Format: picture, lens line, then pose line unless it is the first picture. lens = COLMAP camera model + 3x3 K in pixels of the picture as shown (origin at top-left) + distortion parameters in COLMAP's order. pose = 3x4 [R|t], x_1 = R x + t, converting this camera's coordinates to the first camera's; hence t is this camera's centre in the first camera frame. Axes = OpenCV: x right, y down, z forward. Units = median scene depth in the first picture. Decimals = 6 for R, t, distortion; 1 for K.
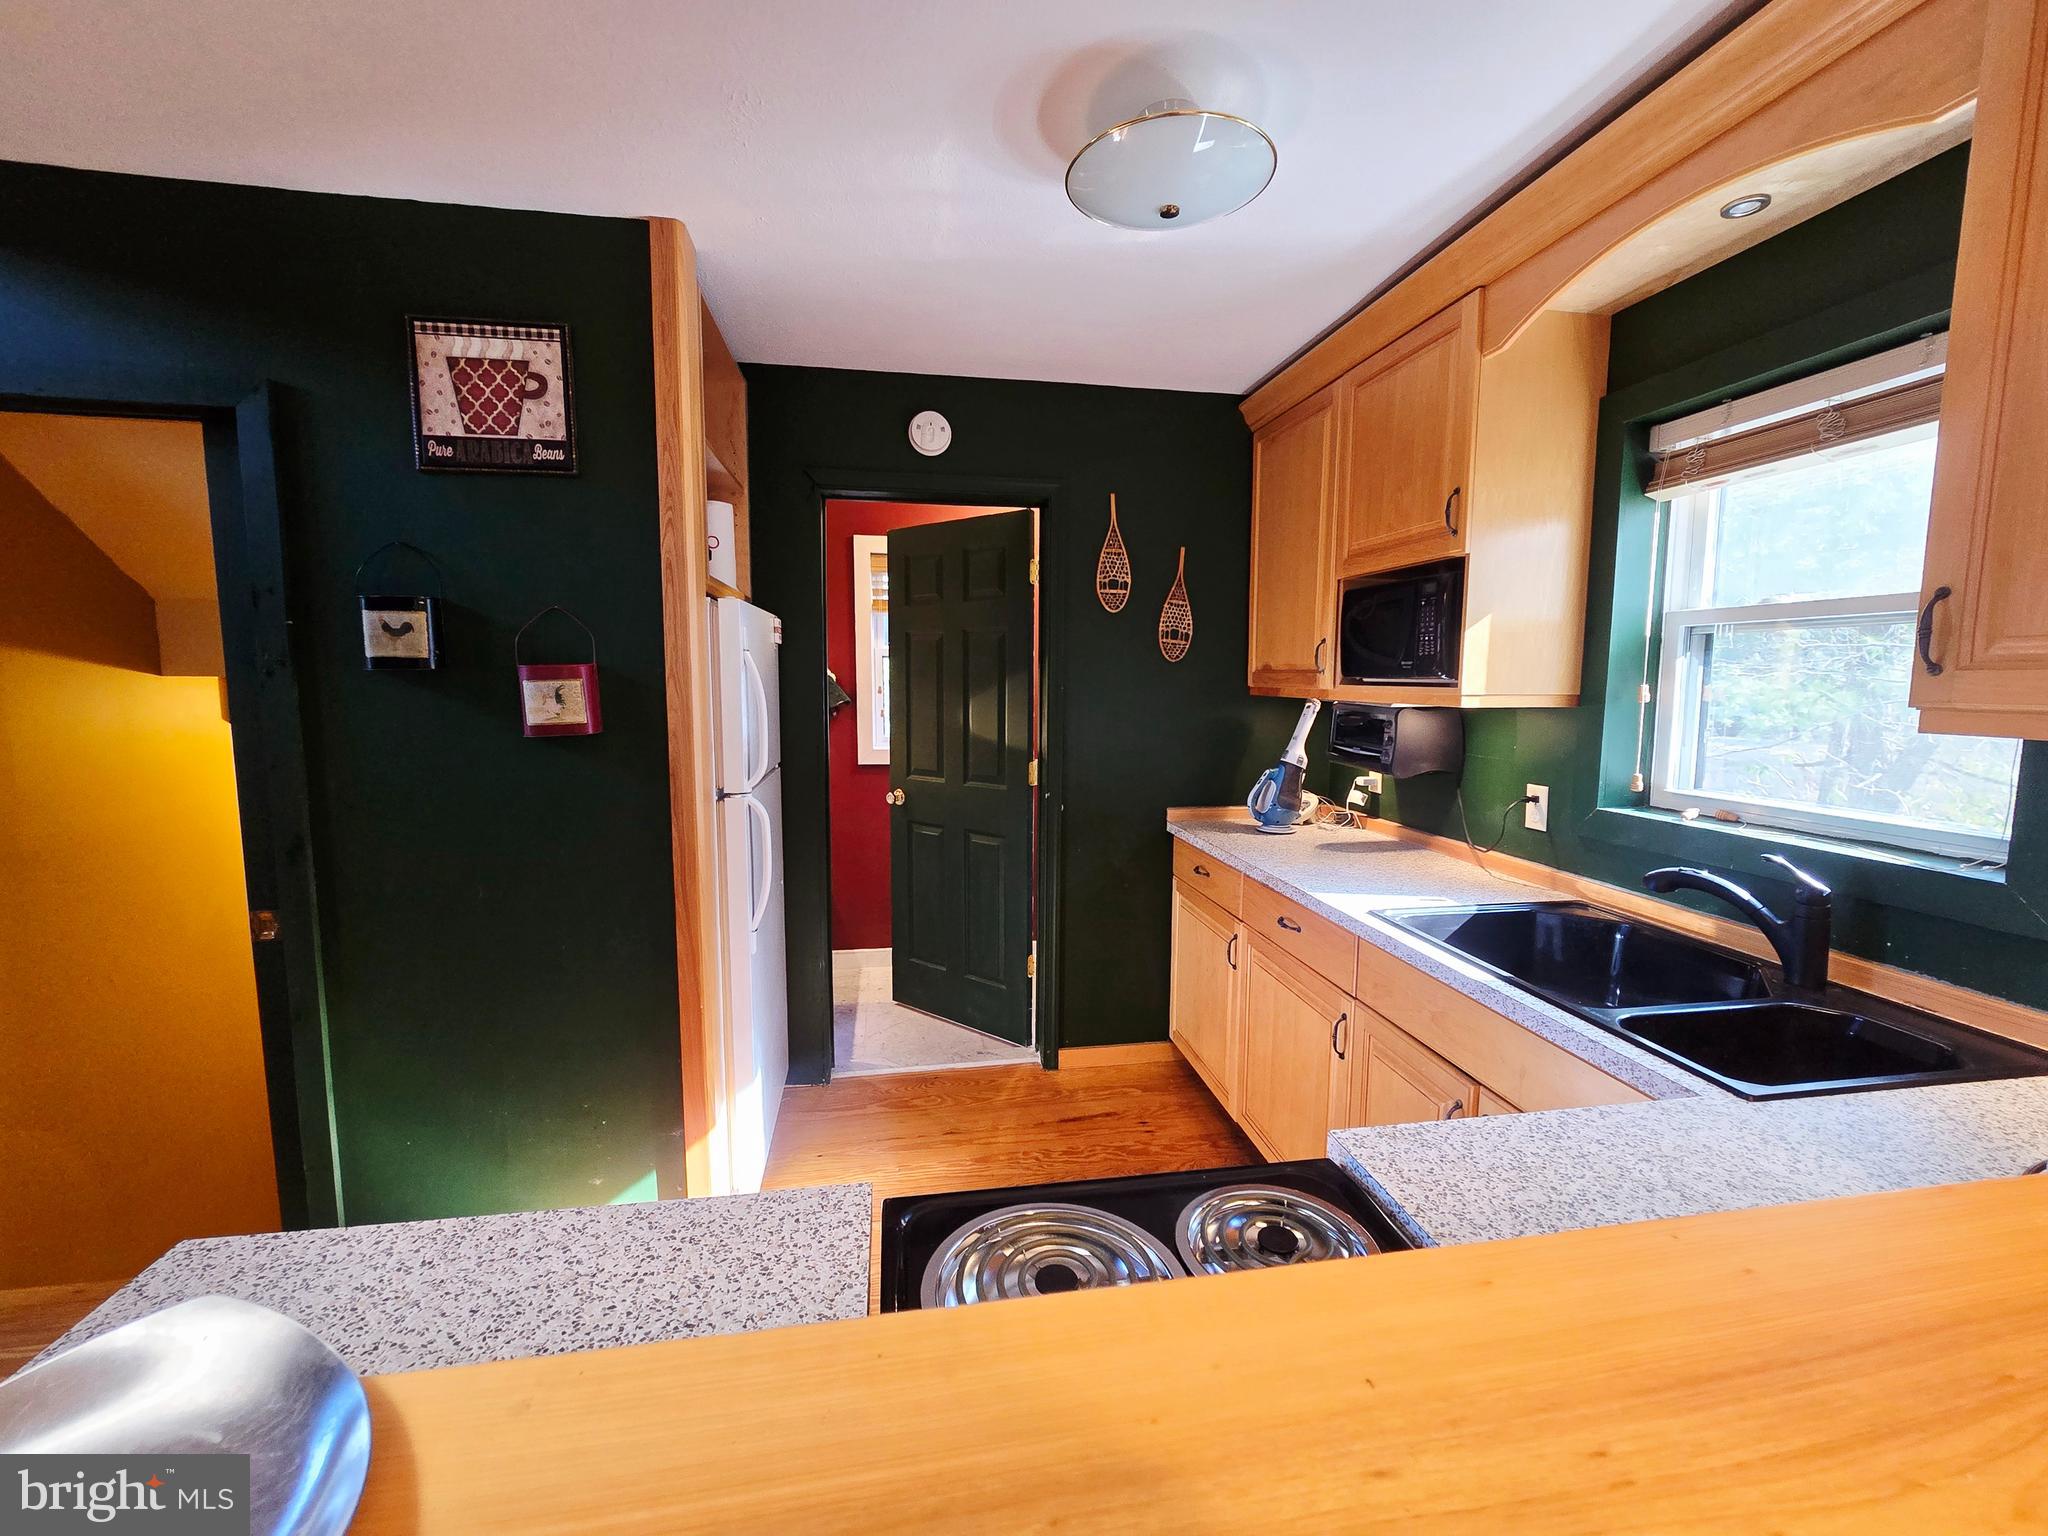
lens RADIAL K [[840.7, 0, 1035.1], [0, 840.7, 764.8], [0, 0, 1]] dist [-0.007181, 0.000508]
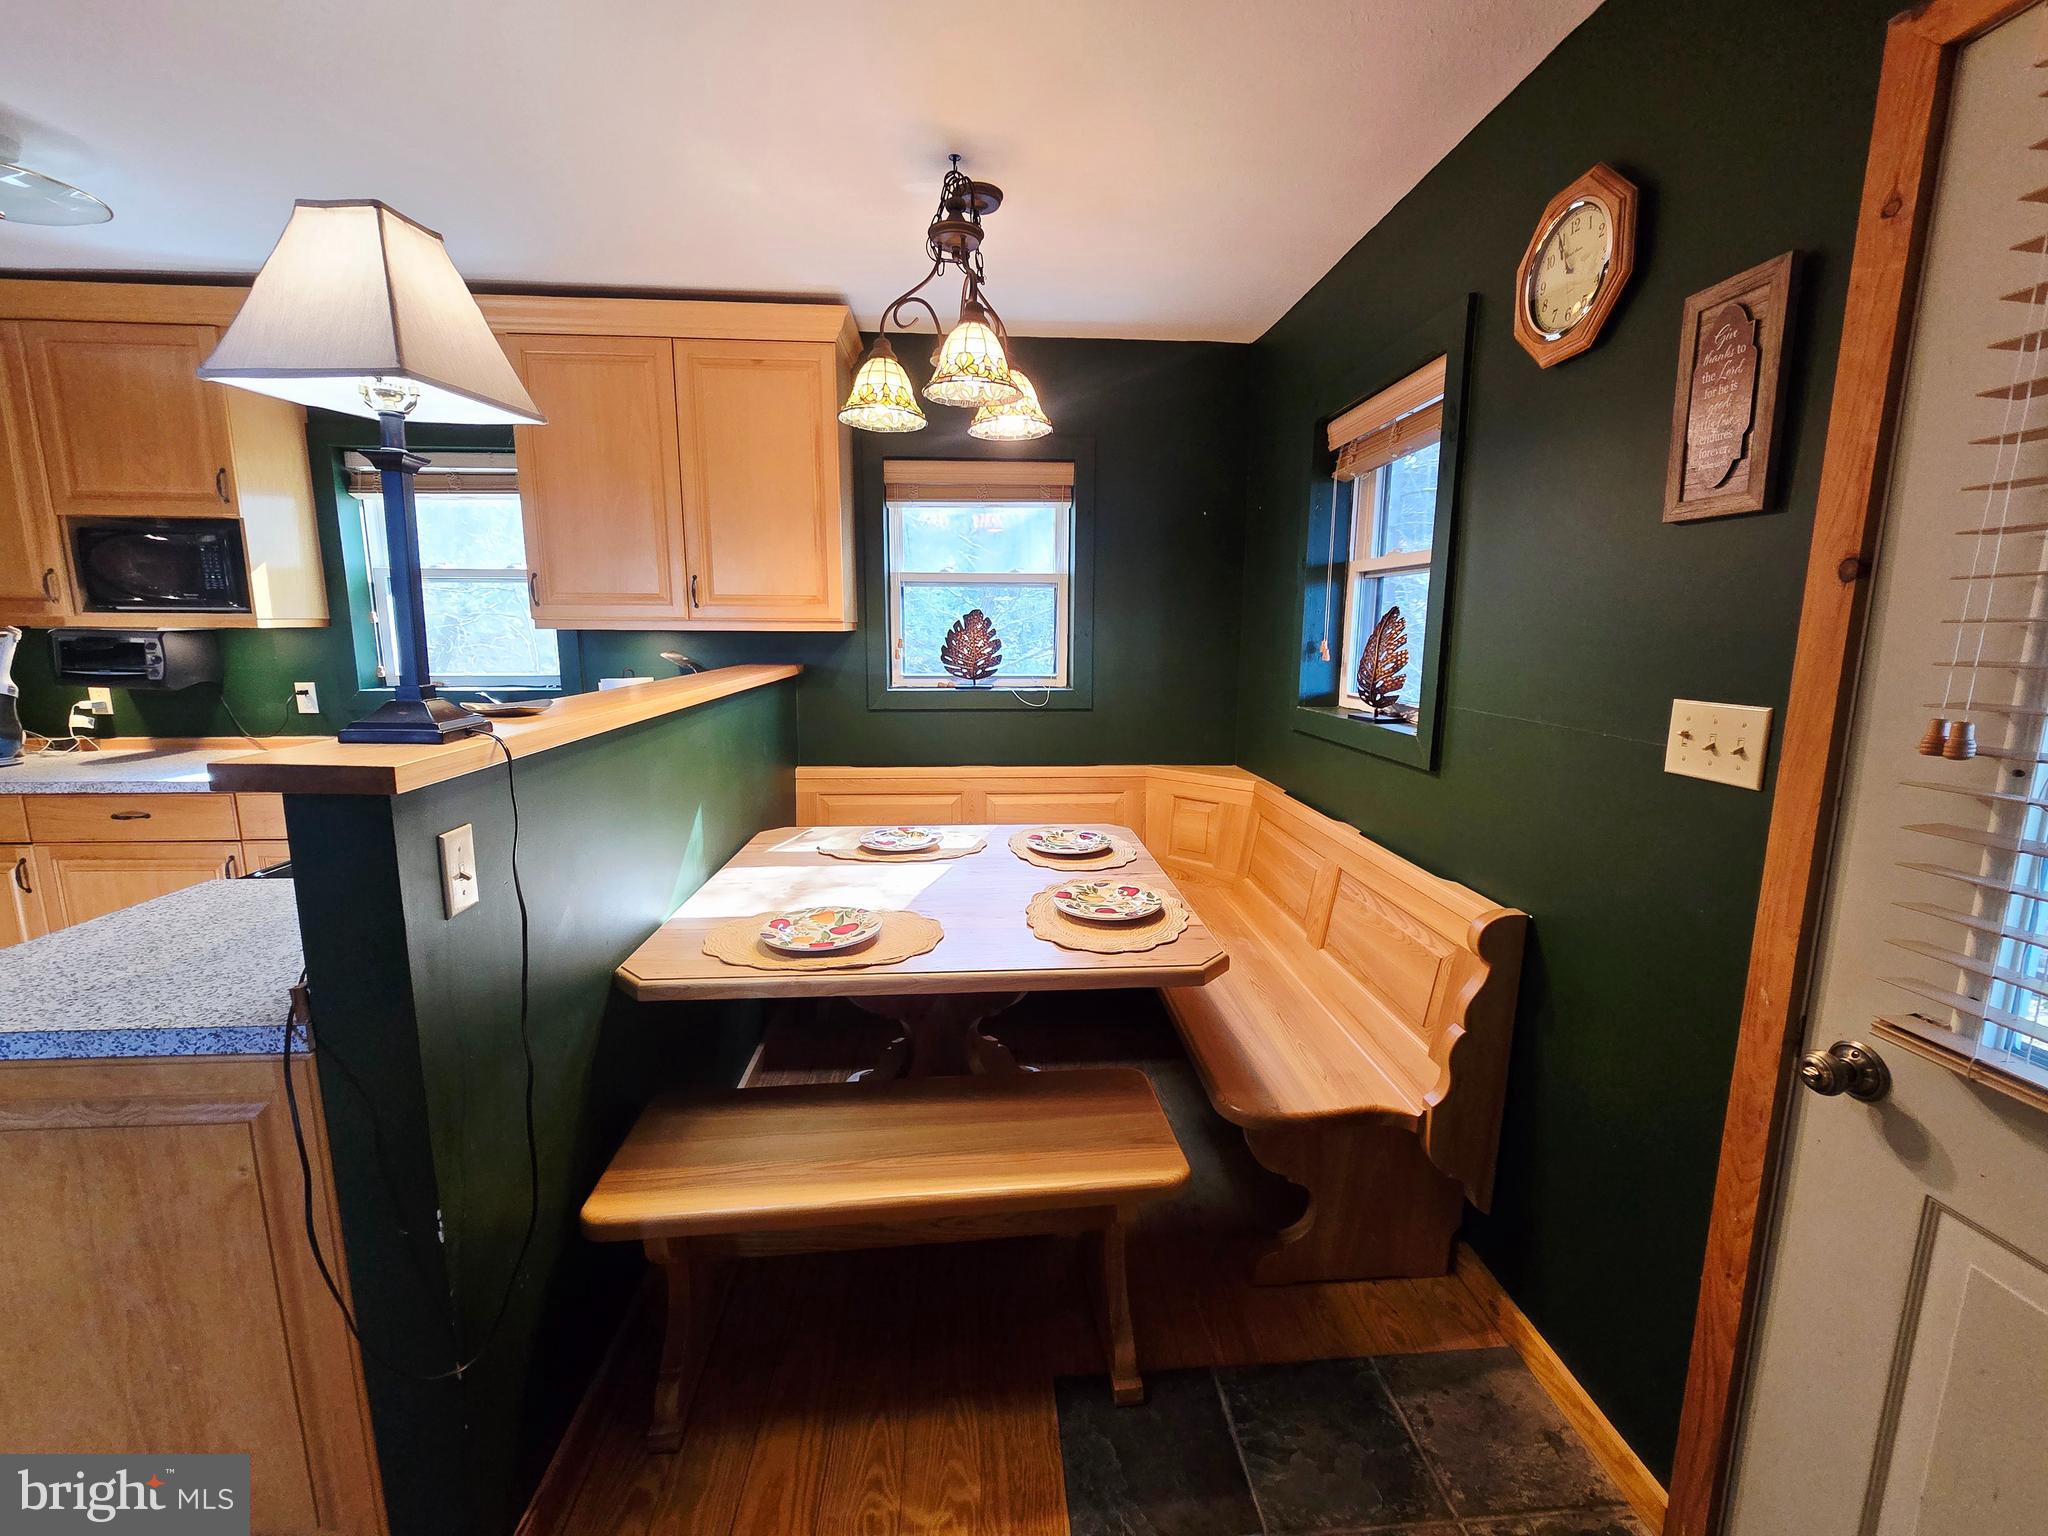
lens RADIAL K [[840.7, 0, 1035.1], [0, 840.7, 764.8], [0, 0, 1]] dist [-0.007181, 0.000508]
pose [[0.101423, -0.171486, 0.979952, -0.798794], [0.097946, 0.981967, 0.161701, 0.060645], [-0.990010, 0.079582, 0.116391, -0.455863]]
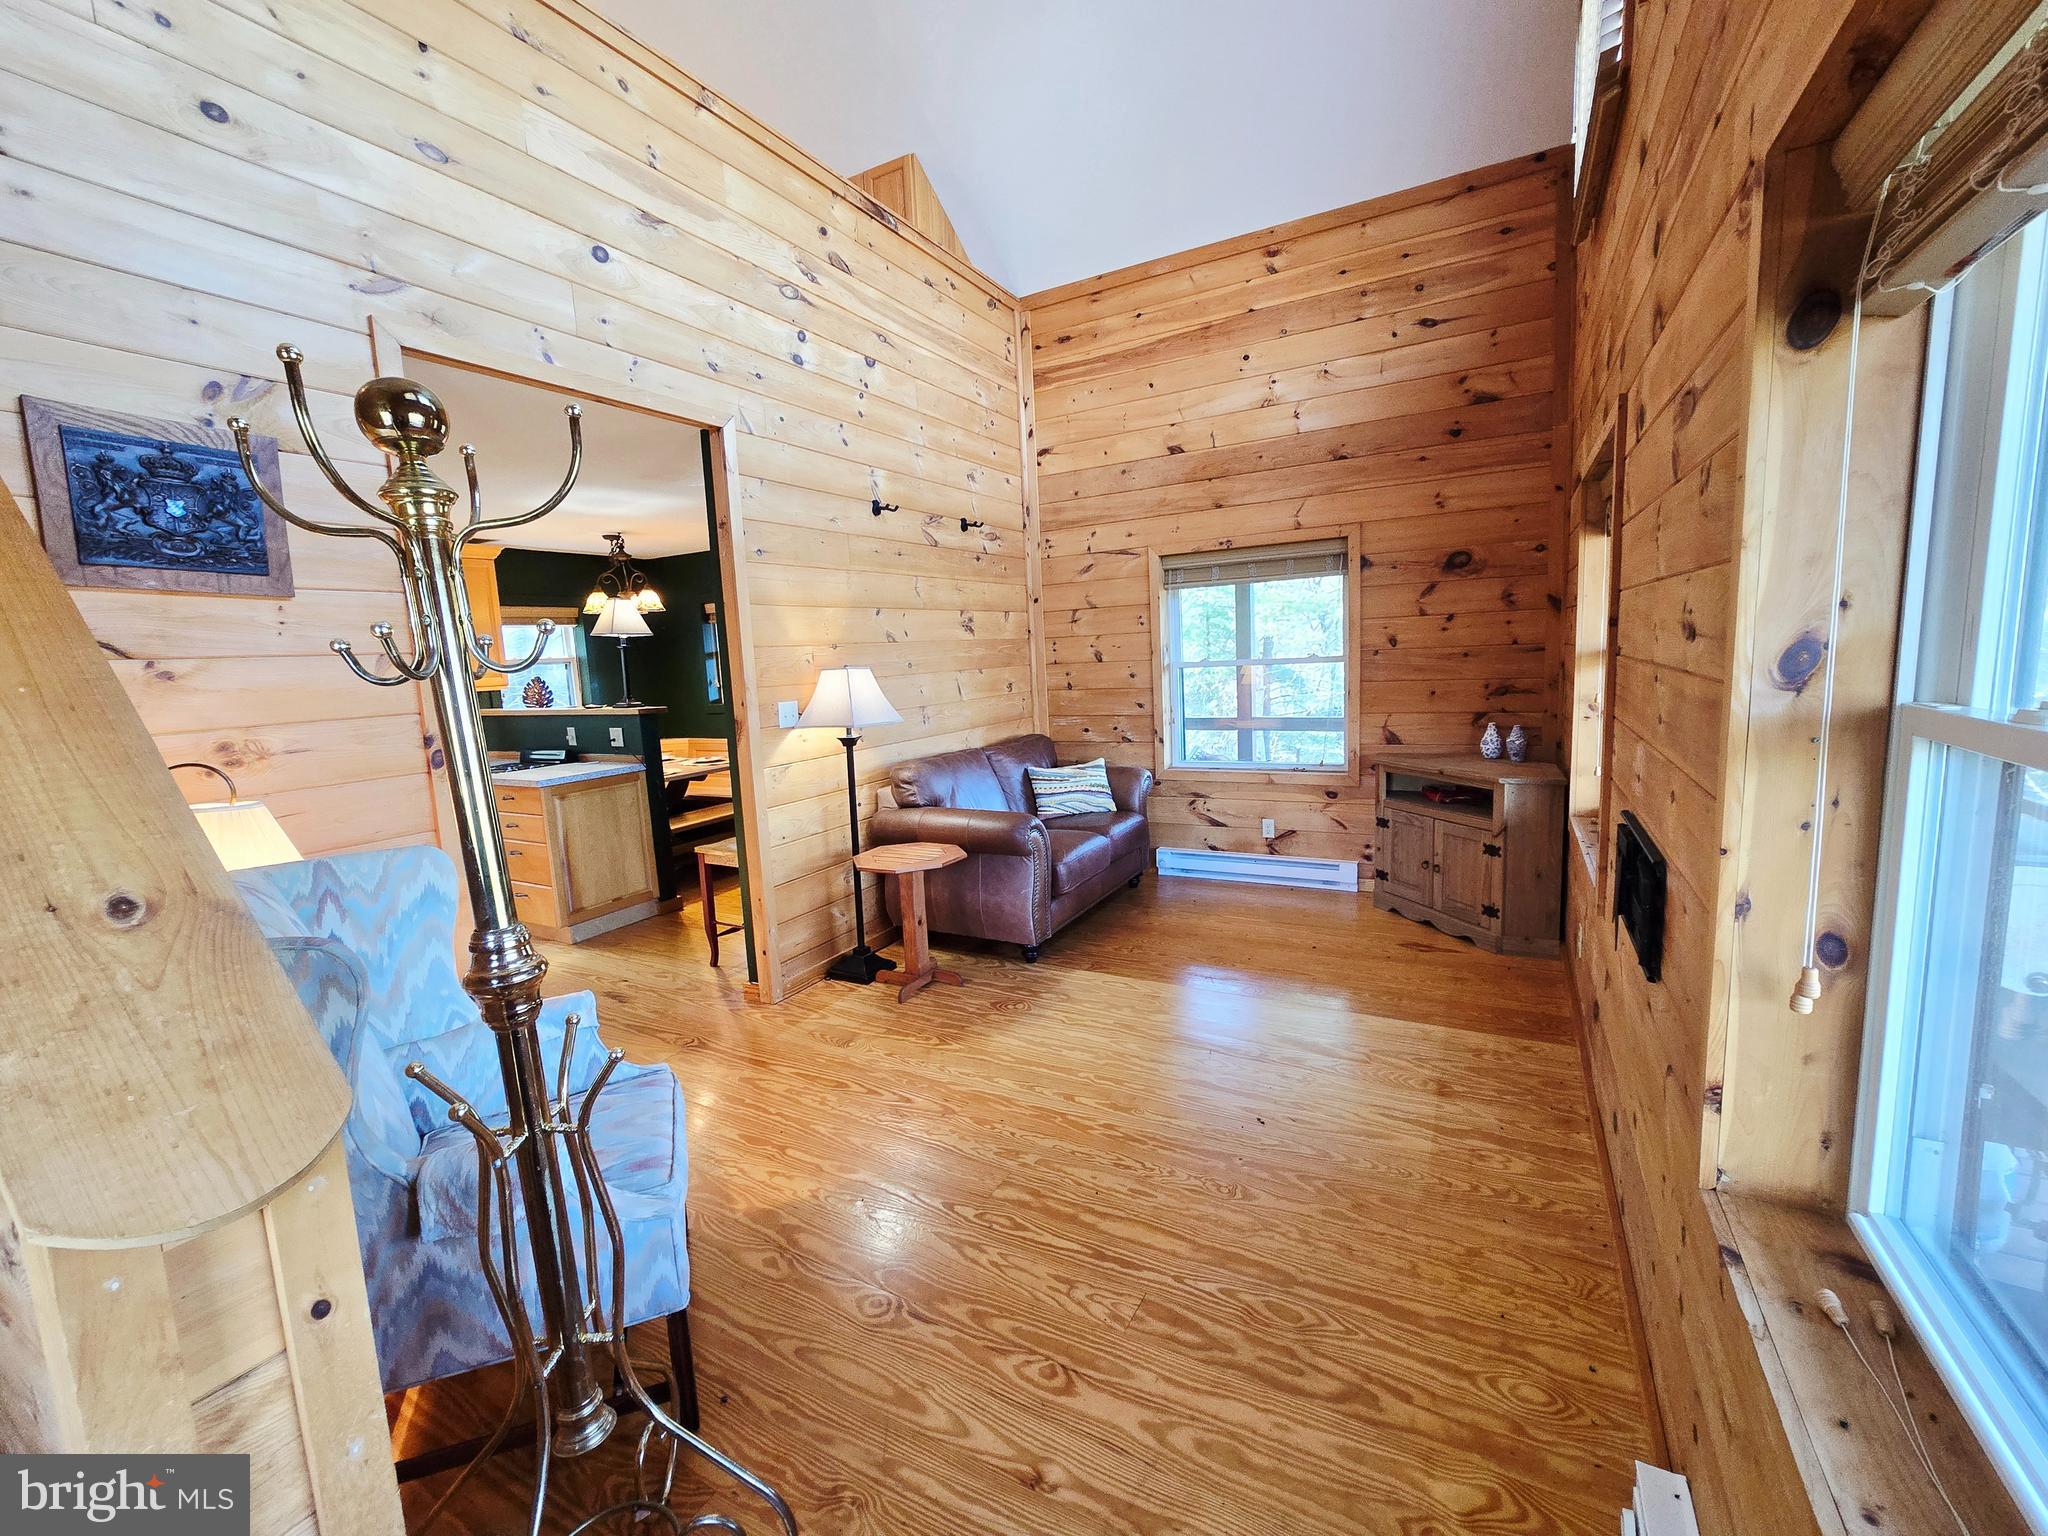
lens RADIAL K [[840.7, 0, 1035.1], [0, 840.7, 764.8], [0, 0, 1]] dist [-0.007181, 0.000508]
pose [[-0.768600, -0.048590, 0.637881, -2.695036], [0.095904, 0.977092, 0.189985, -0.085117], [-0.632500, 0.207198, -0.746333, 1.139735]]
